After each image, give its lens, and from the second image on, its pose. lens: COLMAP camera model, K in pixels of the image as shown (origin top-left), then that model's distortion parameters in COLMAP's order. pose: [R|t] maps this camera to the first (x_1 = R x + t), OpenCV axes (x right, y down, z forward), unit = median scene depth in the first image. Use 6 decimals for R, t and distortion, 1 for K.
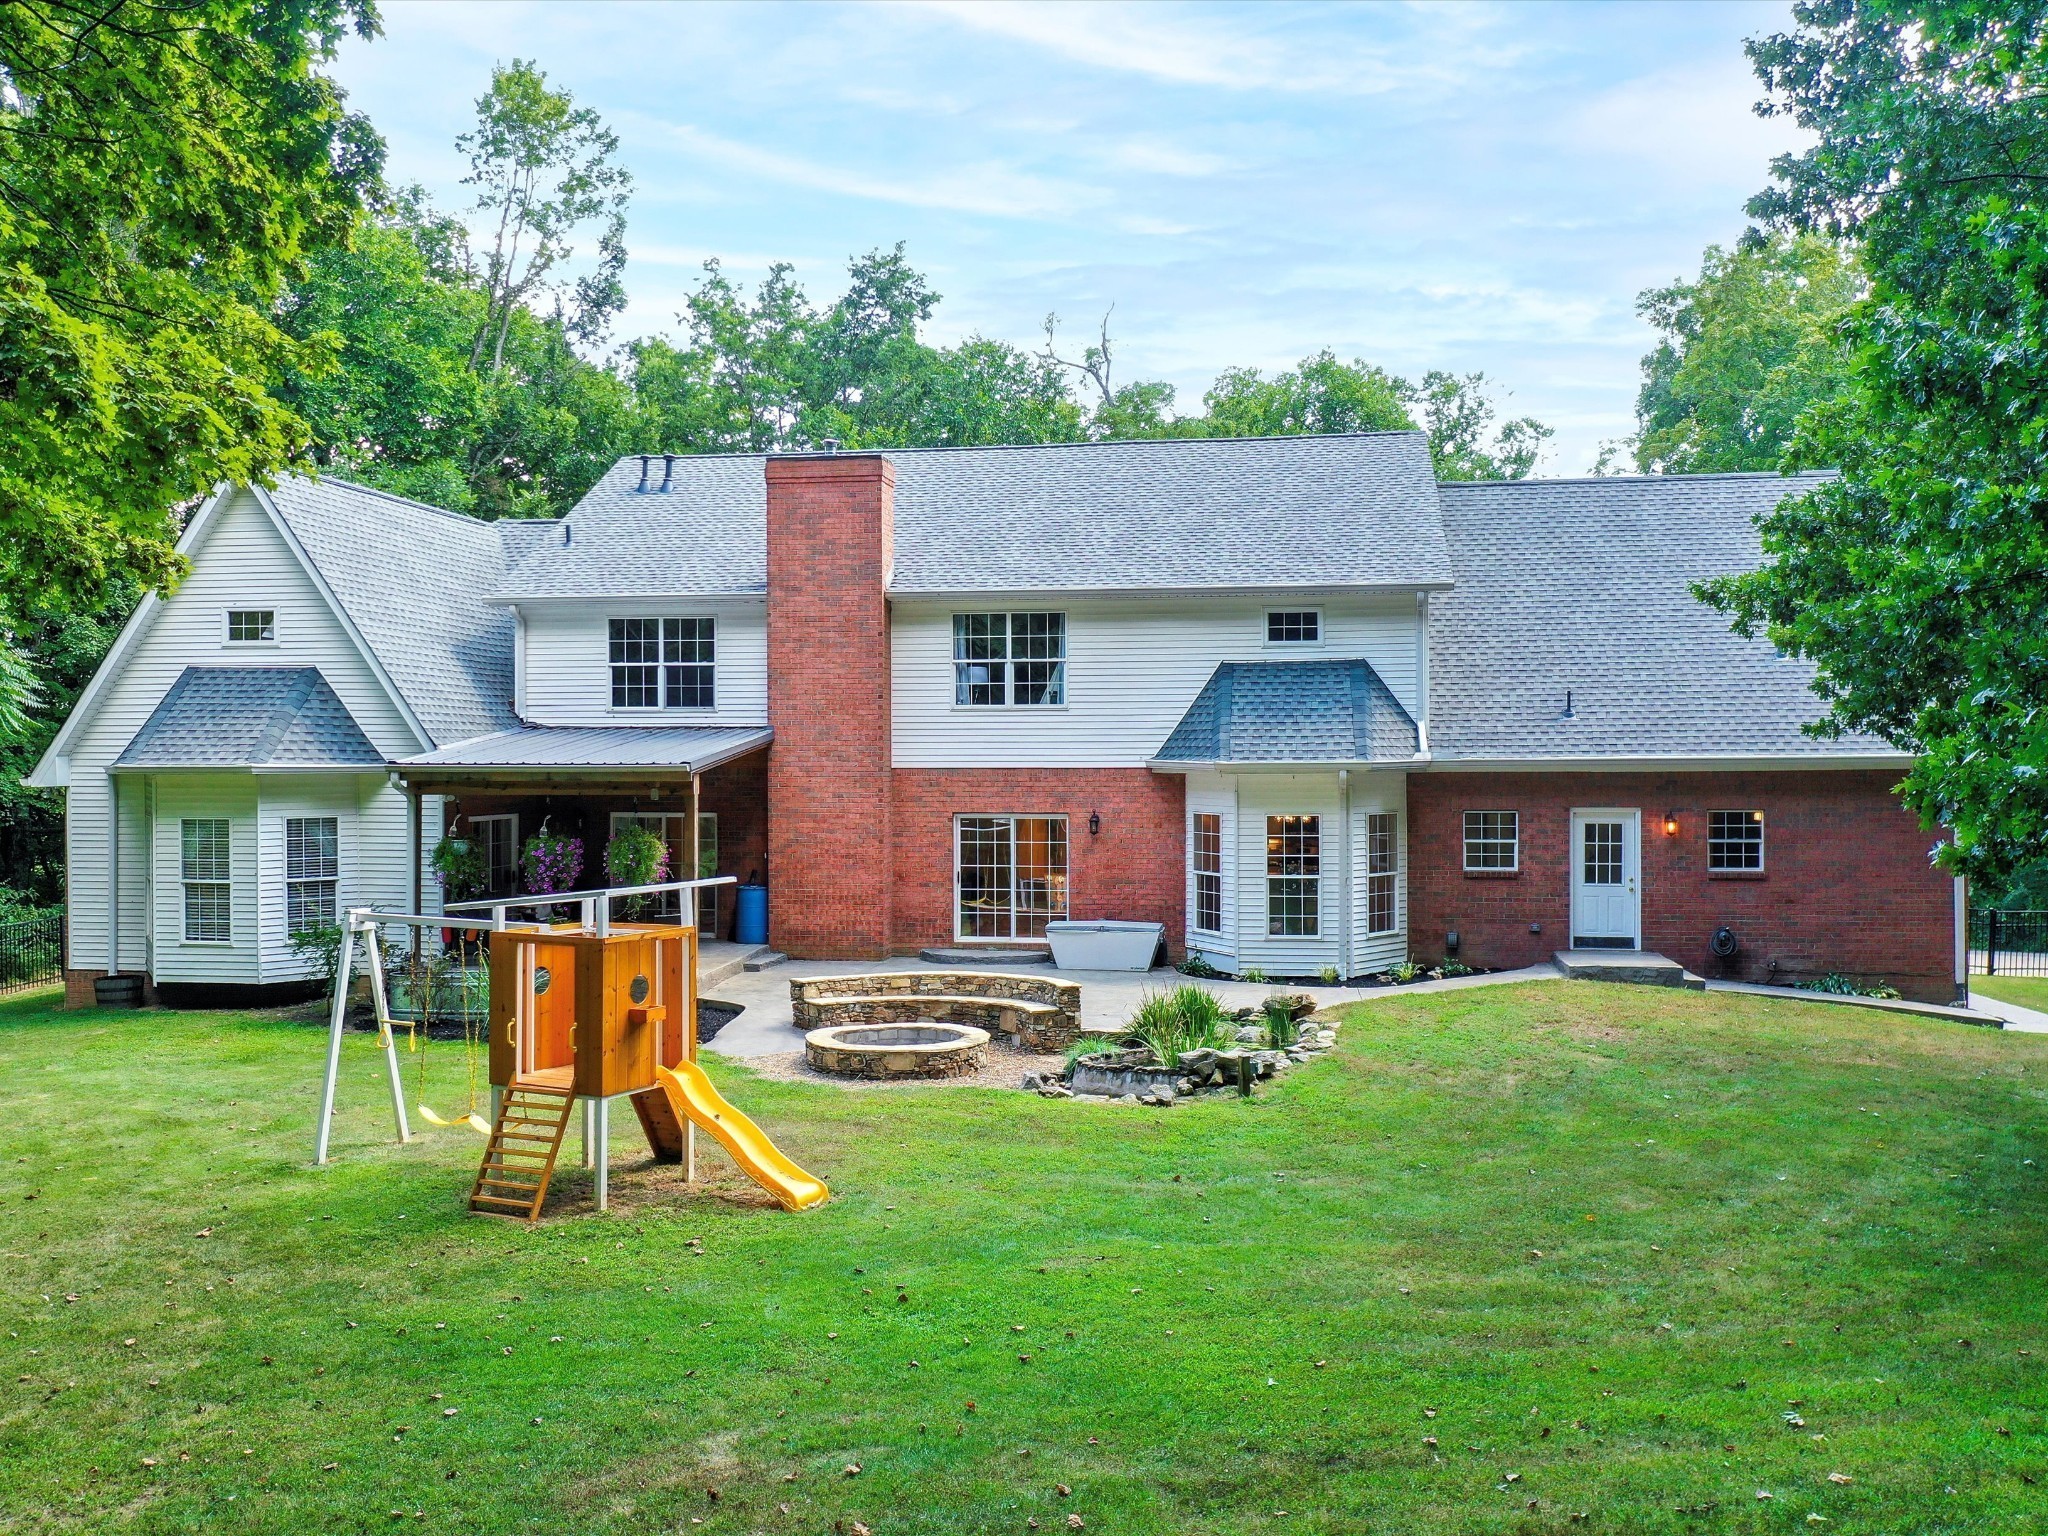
lens RADIAL K [[1835.8, 0, 1024.0], [0, 1835.8, 768.0], [0, 0, 1]] dist [0.000742, 0.003480]
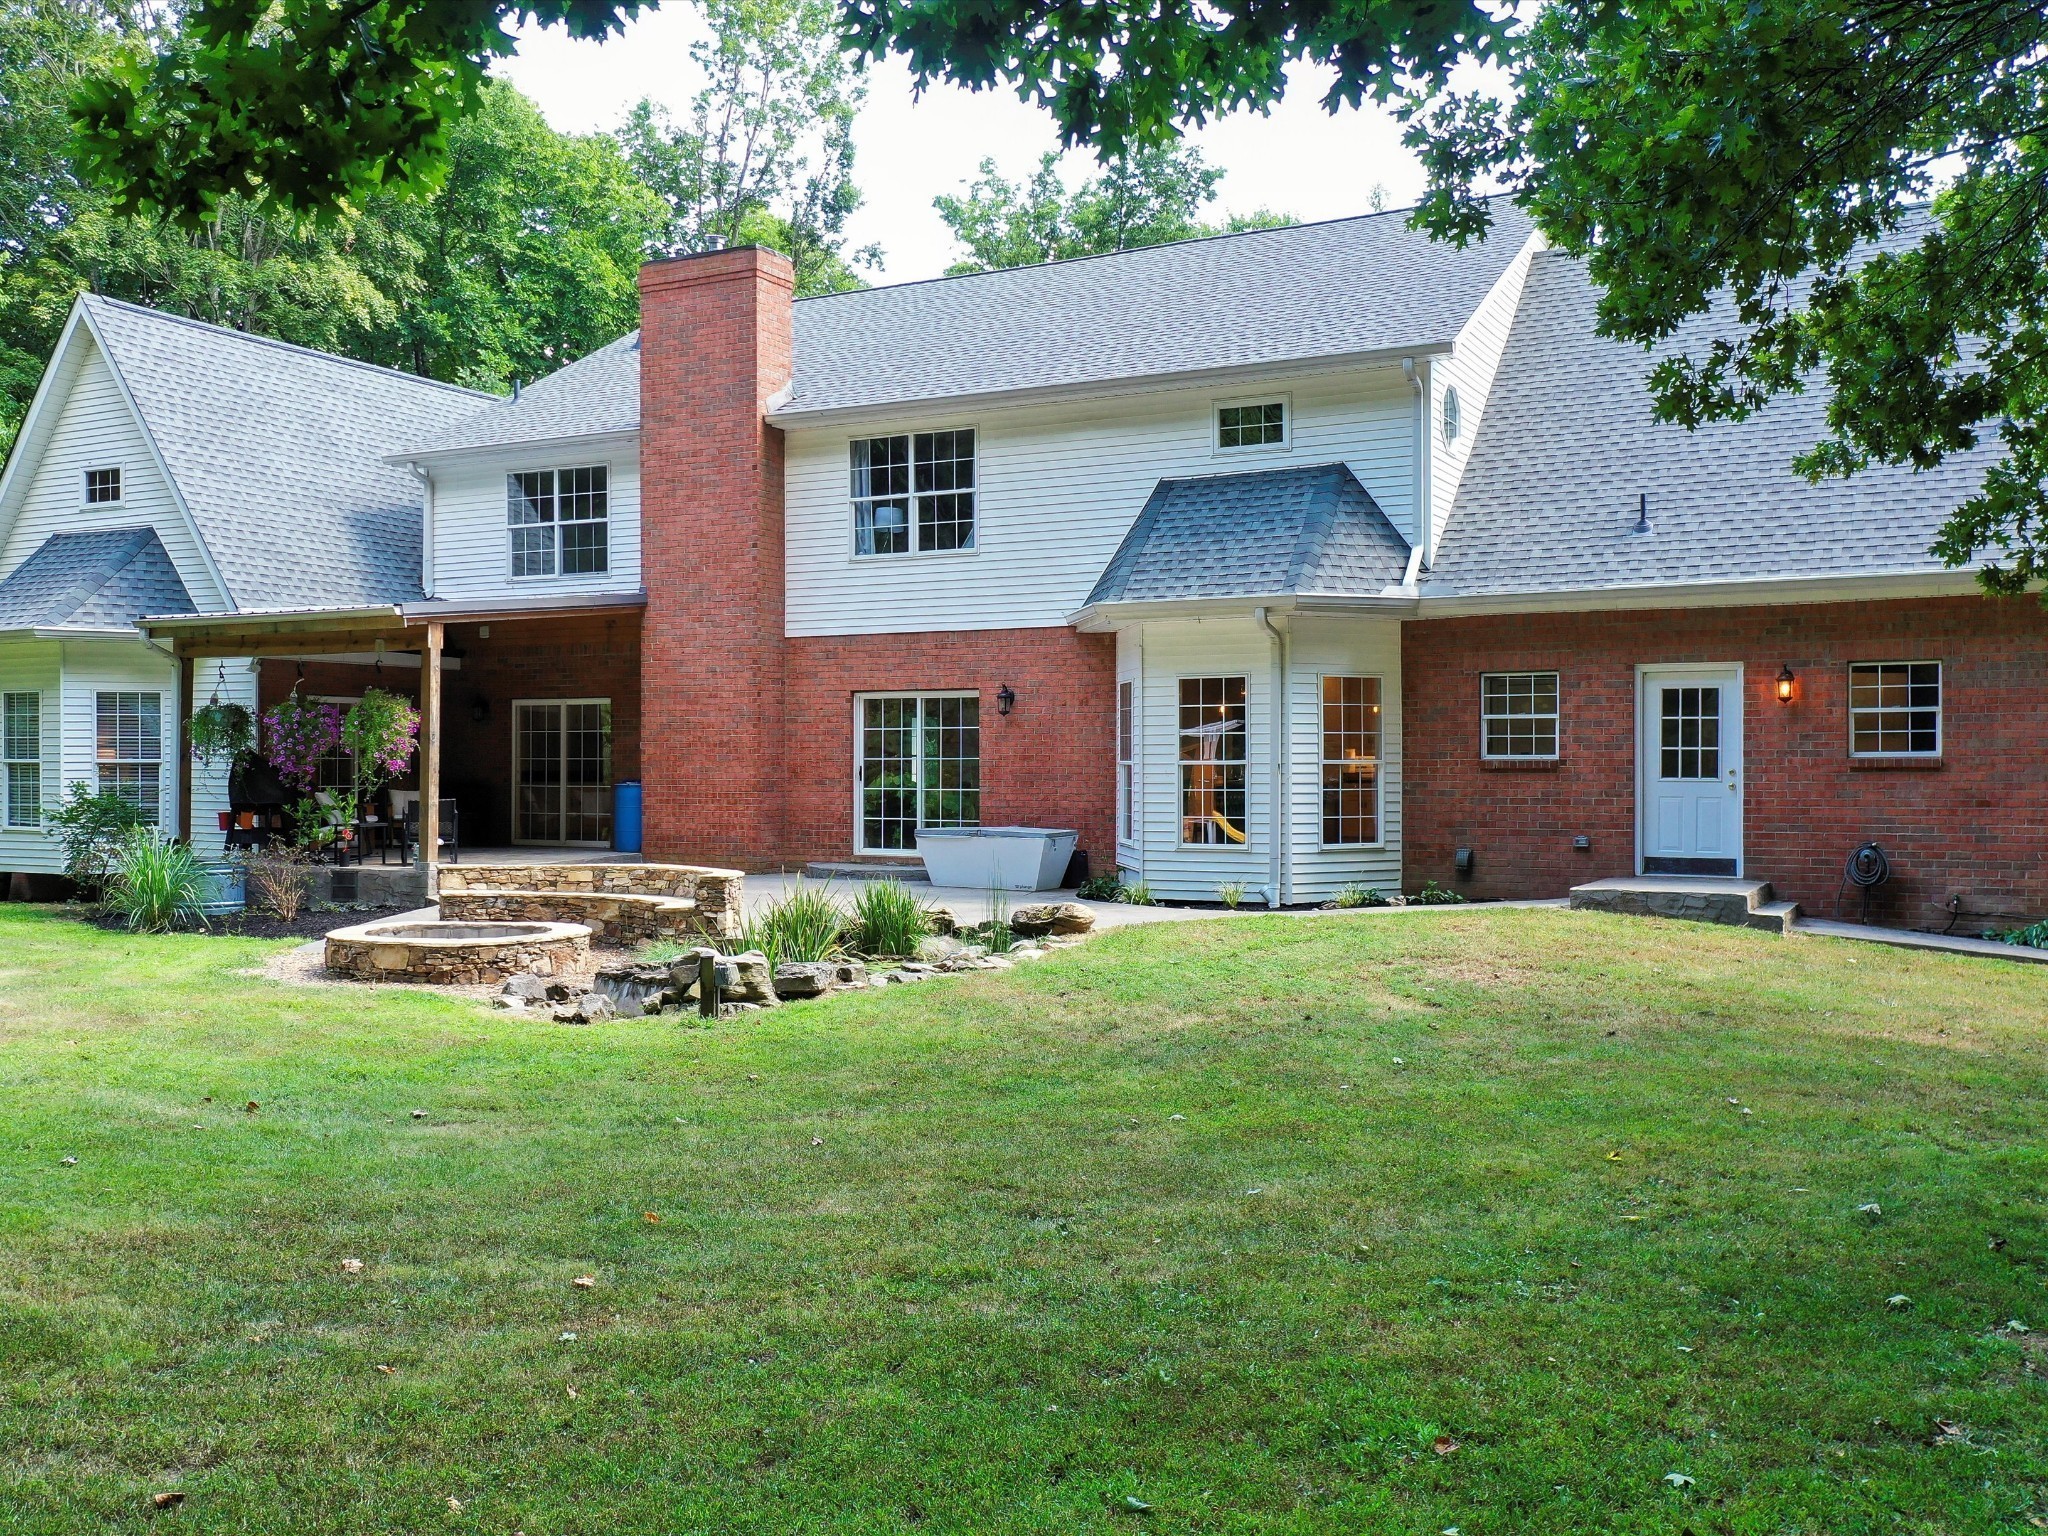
lens RADIAL K [[1835.8, 0, 1024.0], [0, 1835.8, 768.0], [0, 0, 1]] dist [0.000742, 0.003480]
pose [[0.943347, 0.003089, -0.331794, 0.305580], [-0.005147, 0.999973, -0.005325, 0.063529], [0.331768, 0.006731, 0.943337, 0.286546]]
